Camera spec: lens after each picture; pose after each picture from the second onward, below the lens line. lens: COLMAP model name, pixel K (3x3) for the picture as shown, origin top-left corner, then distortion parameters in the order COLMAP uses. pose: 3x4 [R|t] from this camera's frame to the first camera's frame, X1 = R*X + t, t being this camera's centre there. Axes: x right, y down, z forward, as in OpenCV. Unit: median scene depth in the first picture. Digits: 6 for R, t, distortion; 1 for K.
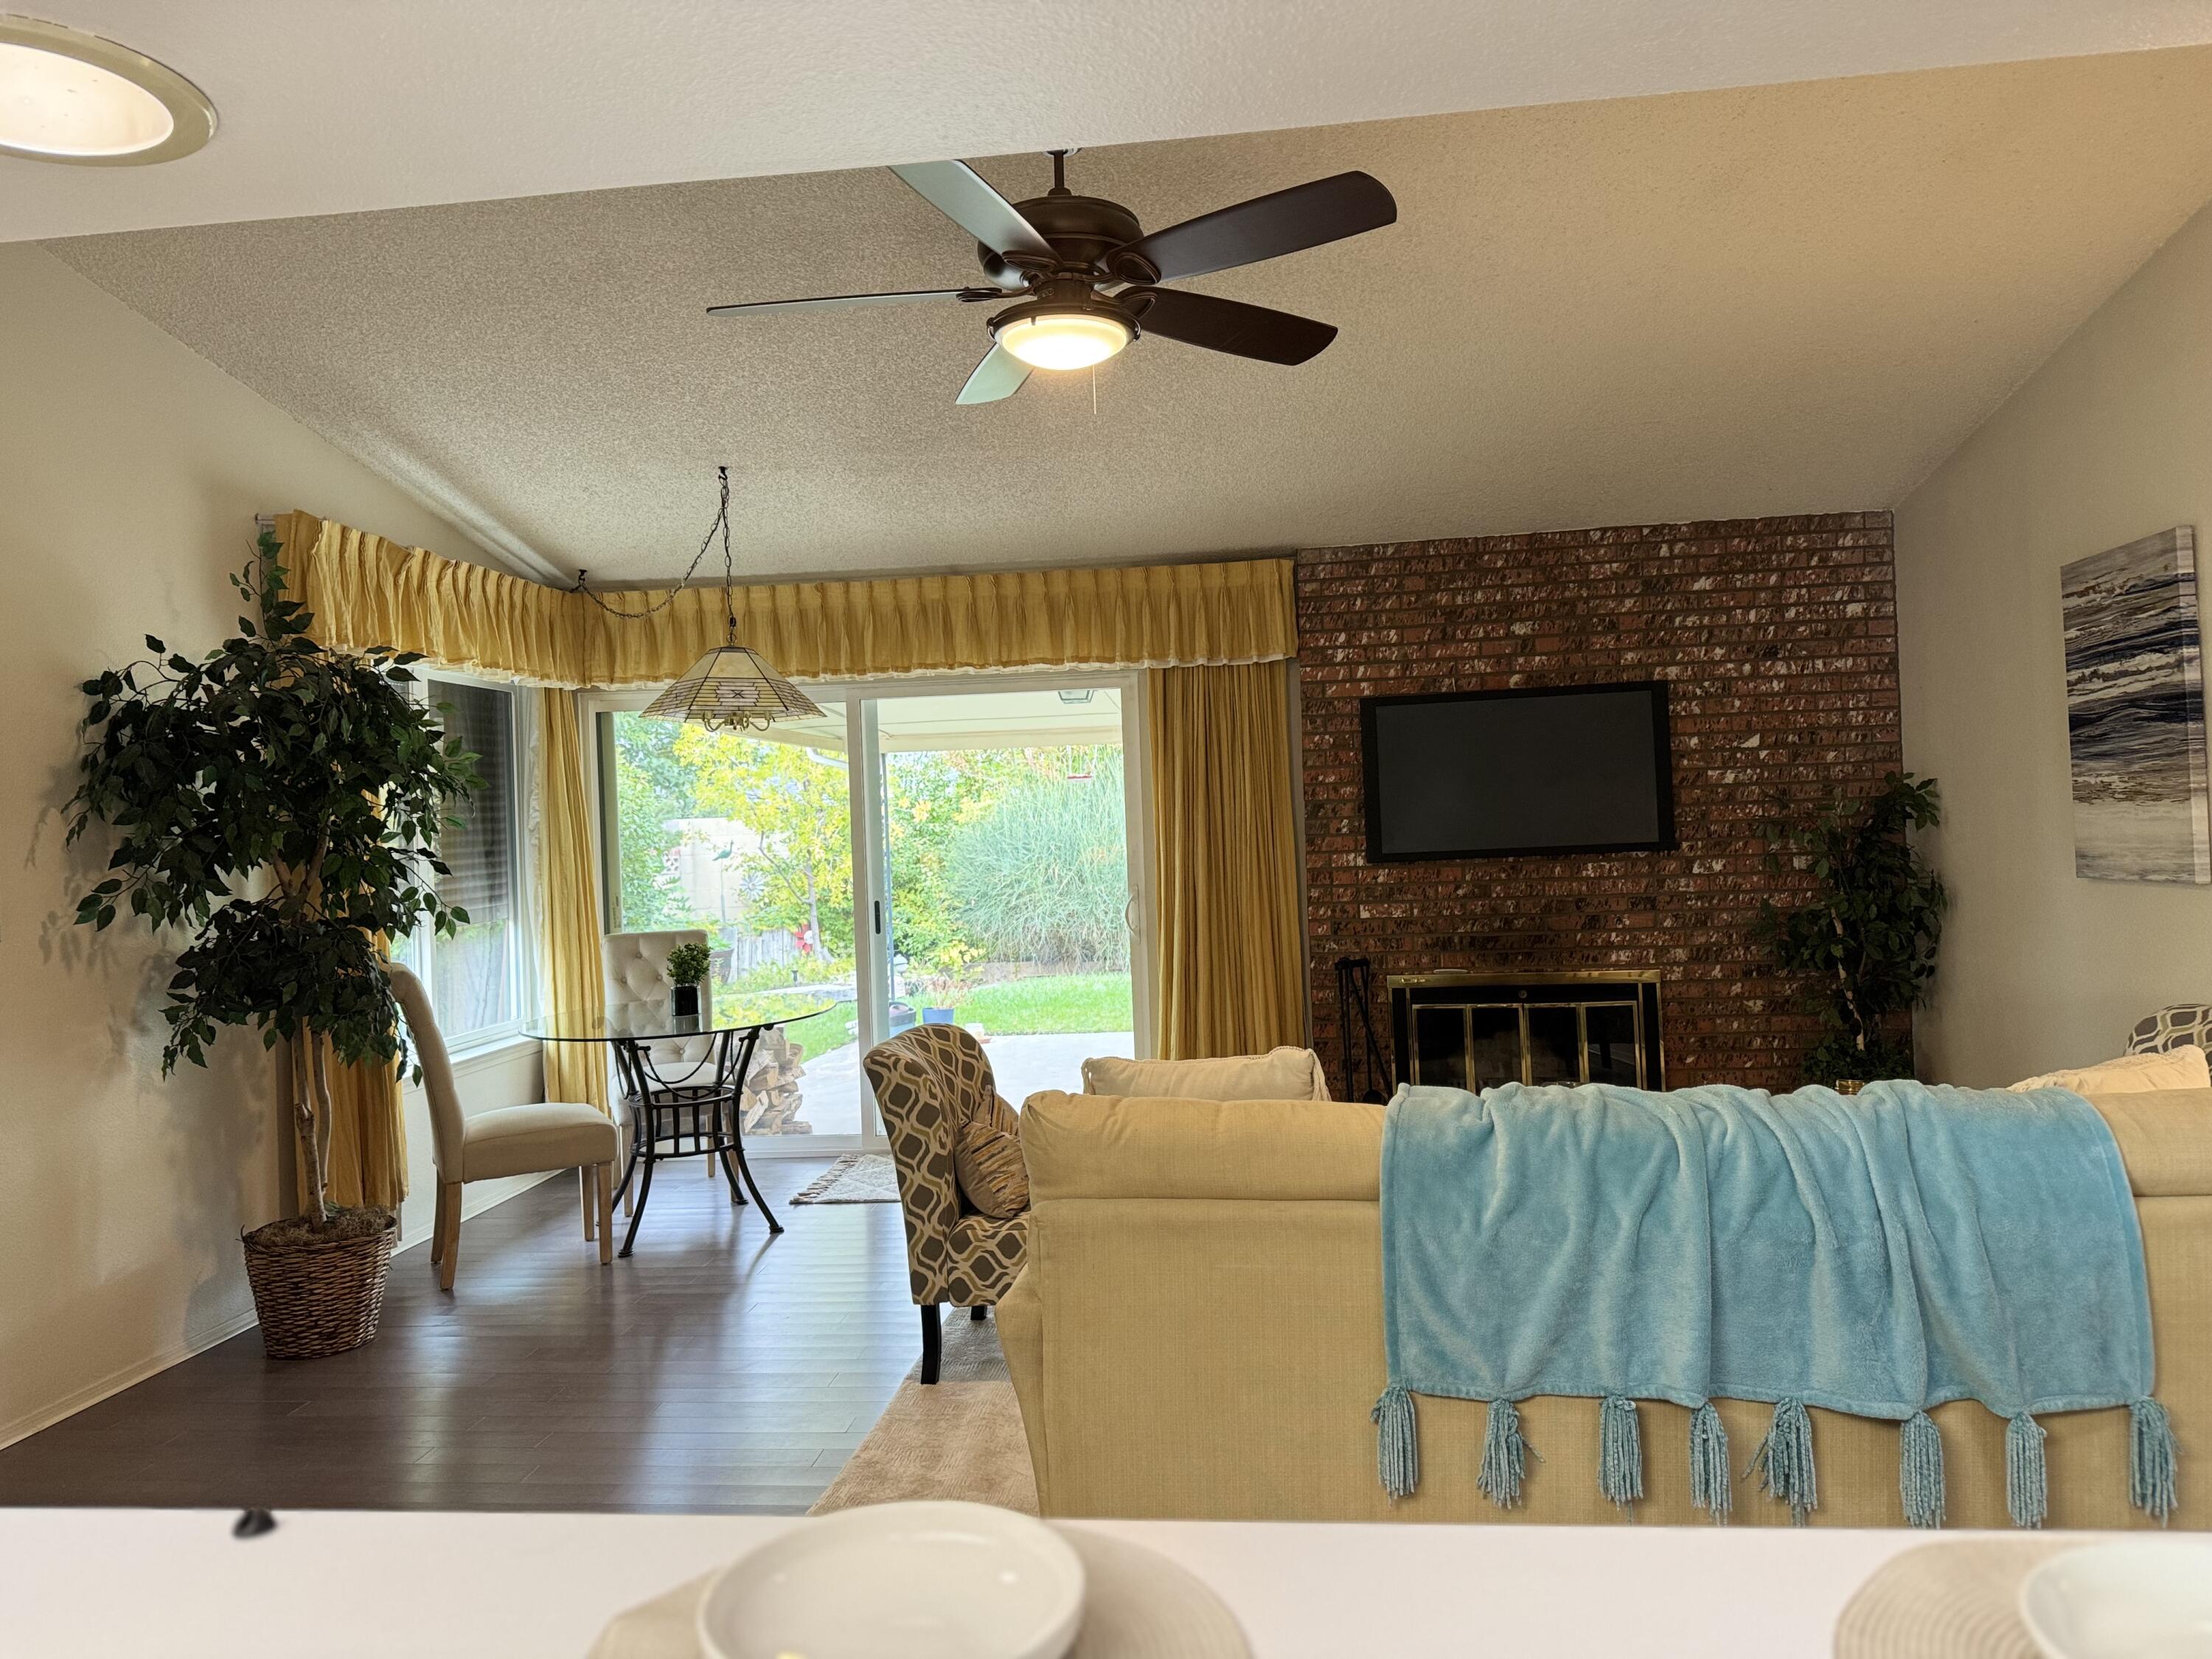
lens RADIAL K [[1552.8, 0, 1082.8], [0, 1552.8, 833.7], [0, 0, 1]] dist [0.157497, -0.223317]
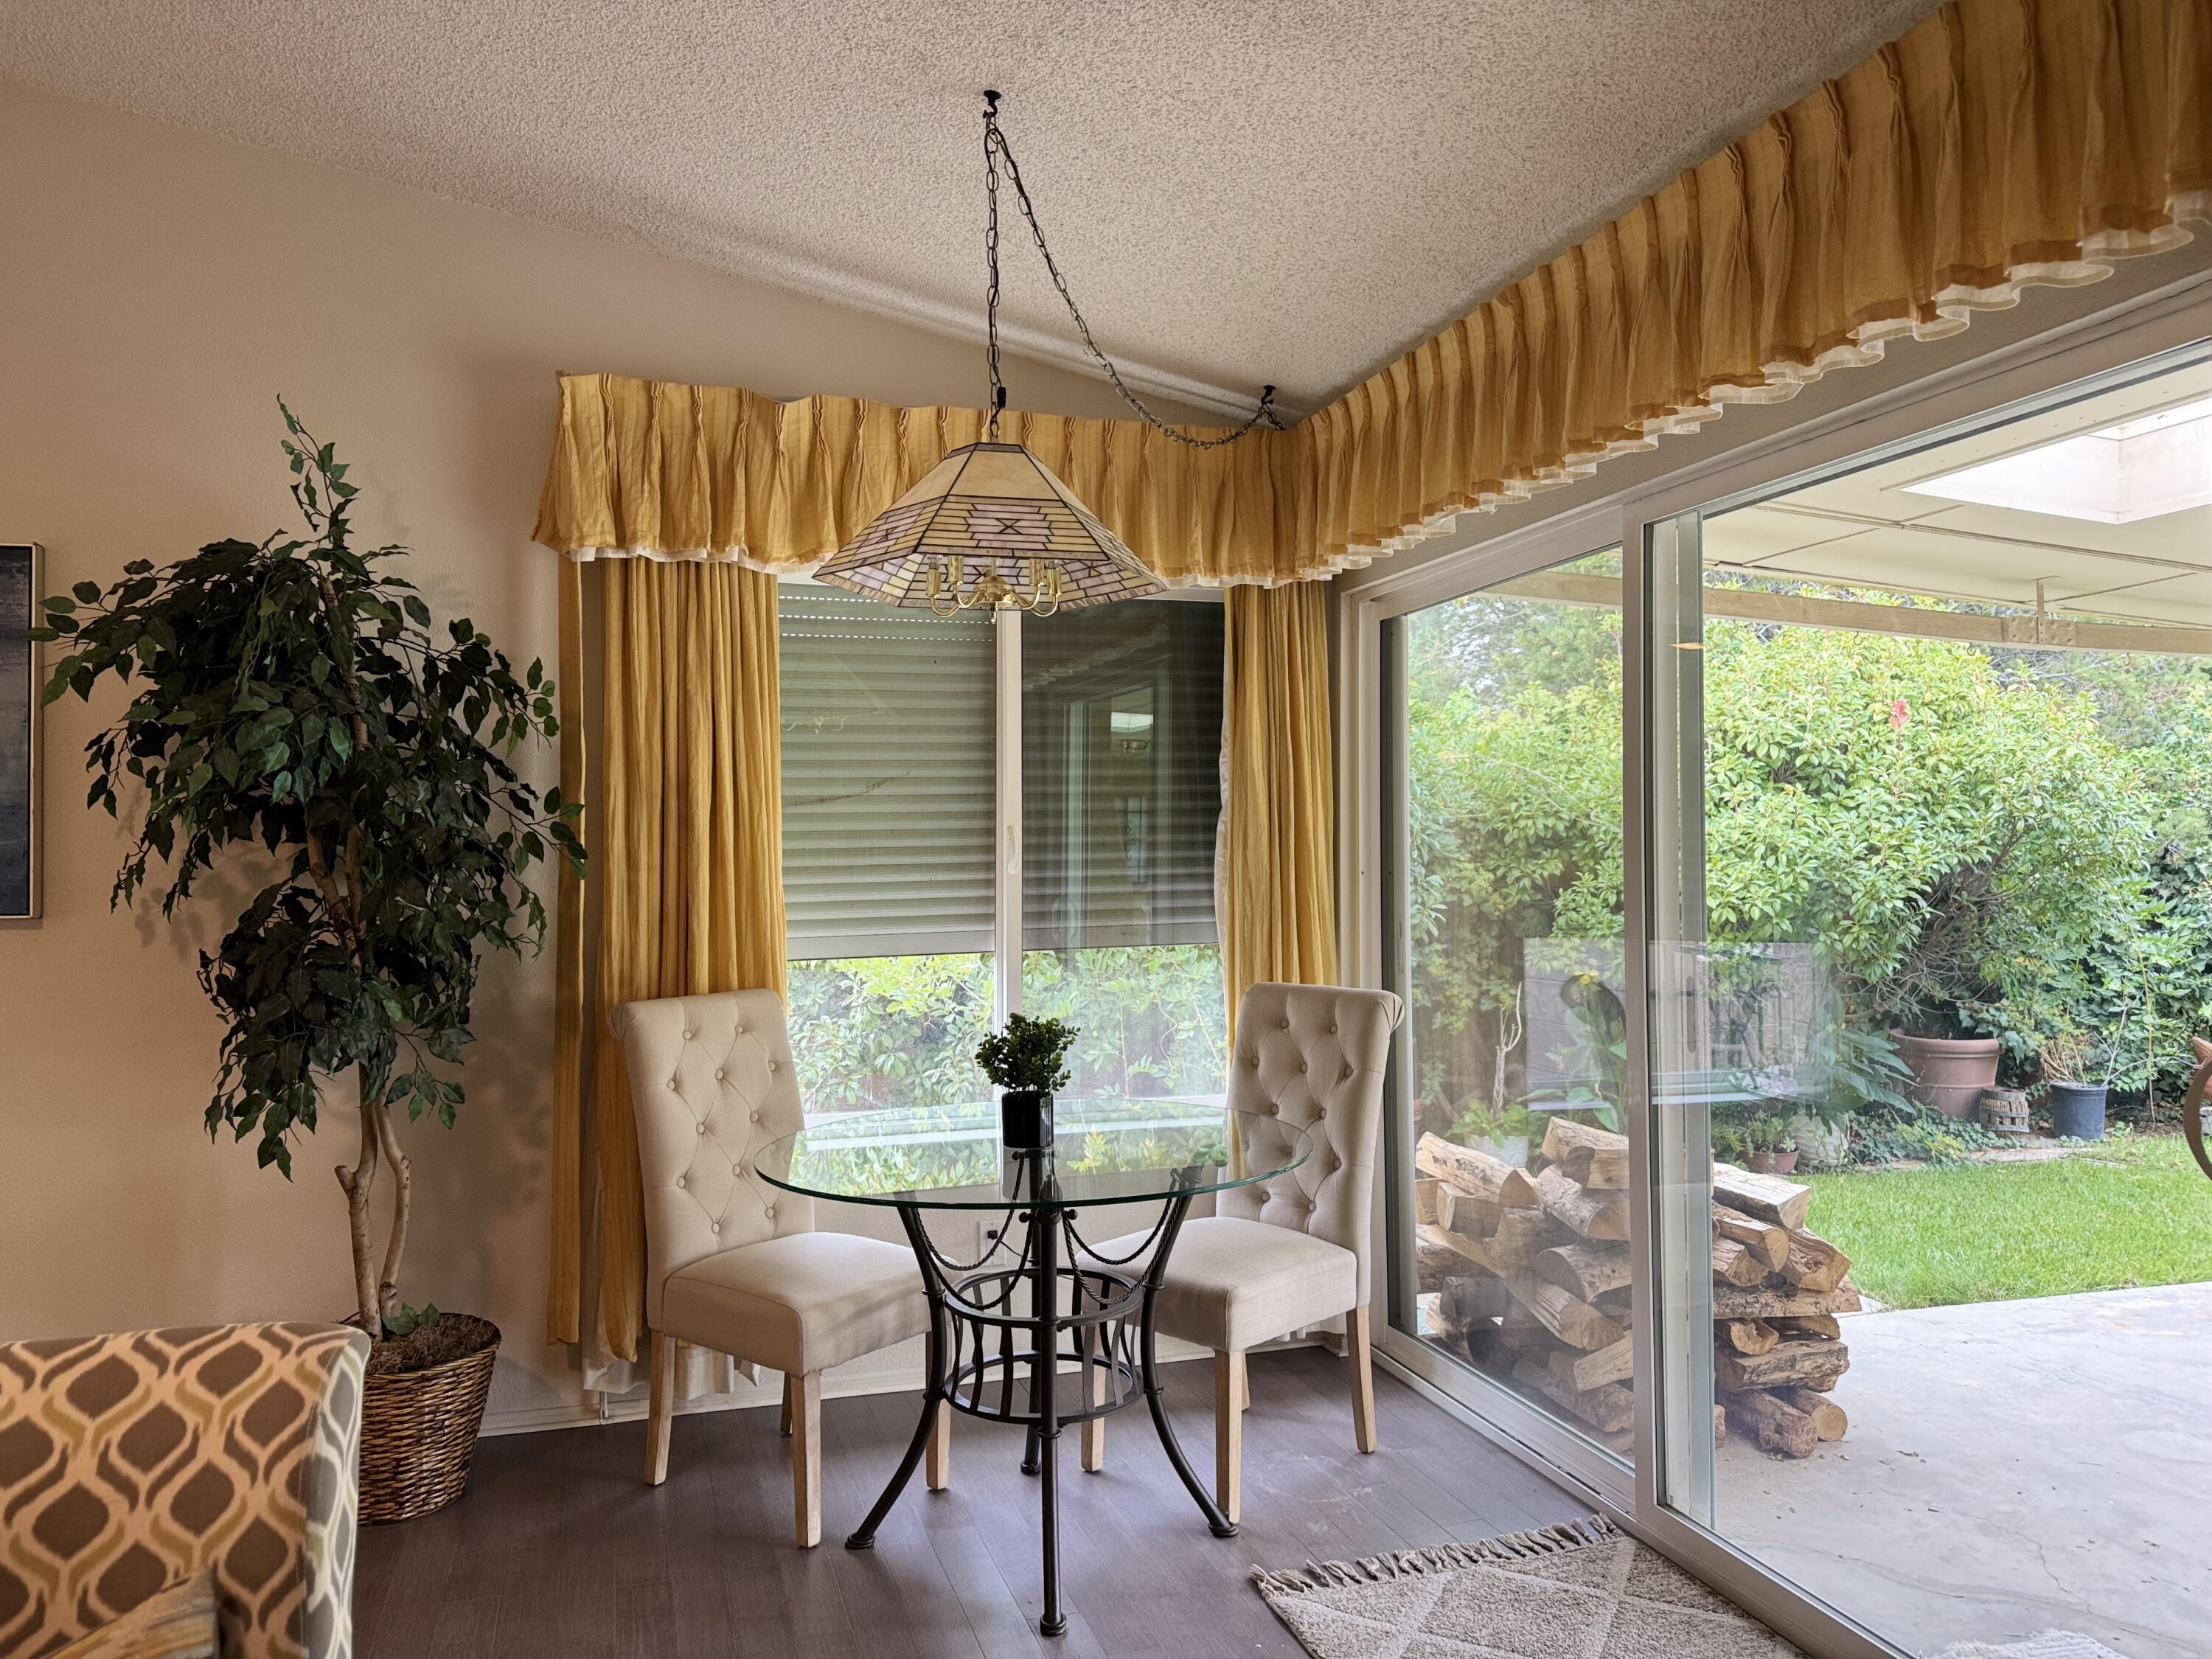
lens RADIAL K [[1552.8, 0, 1082.8], [0, 1552.8, 833.7], [0, 0, 1]] dist [0.157497, -0.223317]
pose [[0.412397, 0.018464, -0.910817, 0.225824], [-0.016877, 0.999778, 0.012626, 0.000301], [0.910848, 0.010165, 0.412617, 0.717753]]
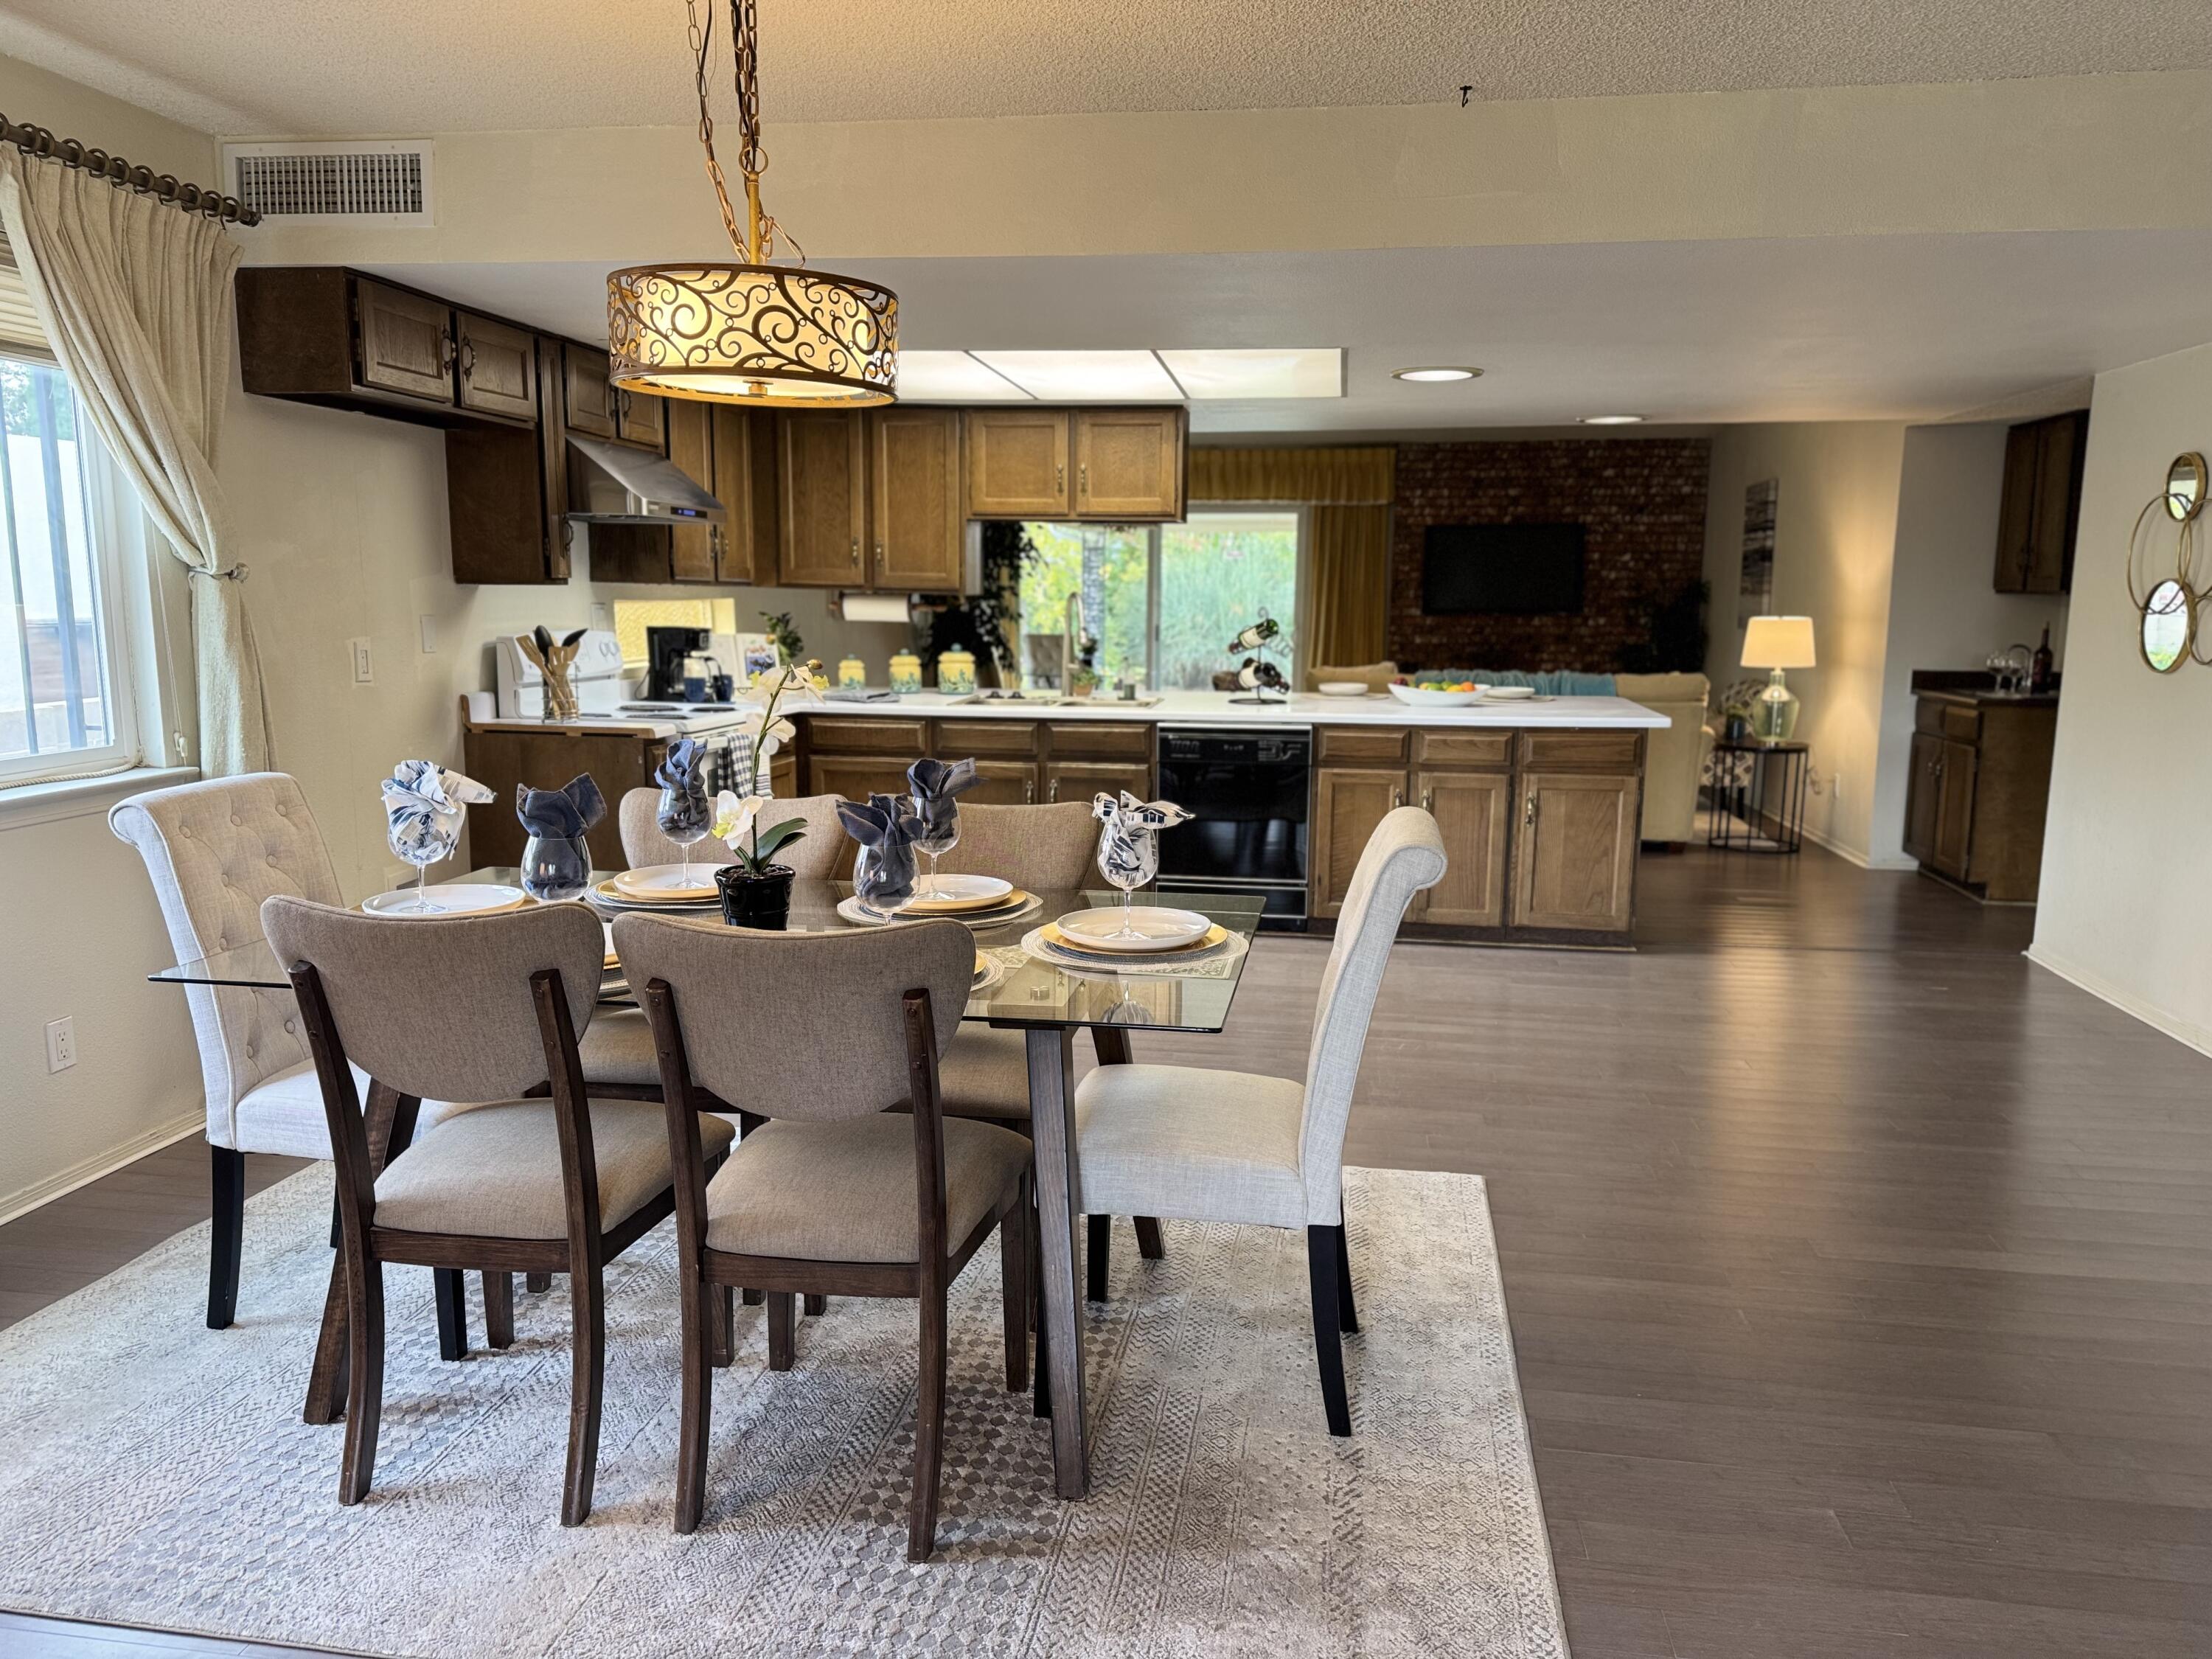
lens RADIAL K [[1552.8, 0, 1082.8], [0, 1552.8, 833.7], [0, 0, 1]] dist [0.157497, -0.223317]
pose [[0.998178, 0.051937, -0.030724, -0.163703], [-0.046641, 0.987079, 0.153296, 0.010199], [0.038289, -0.151583, 0.987703, -0.981273]]
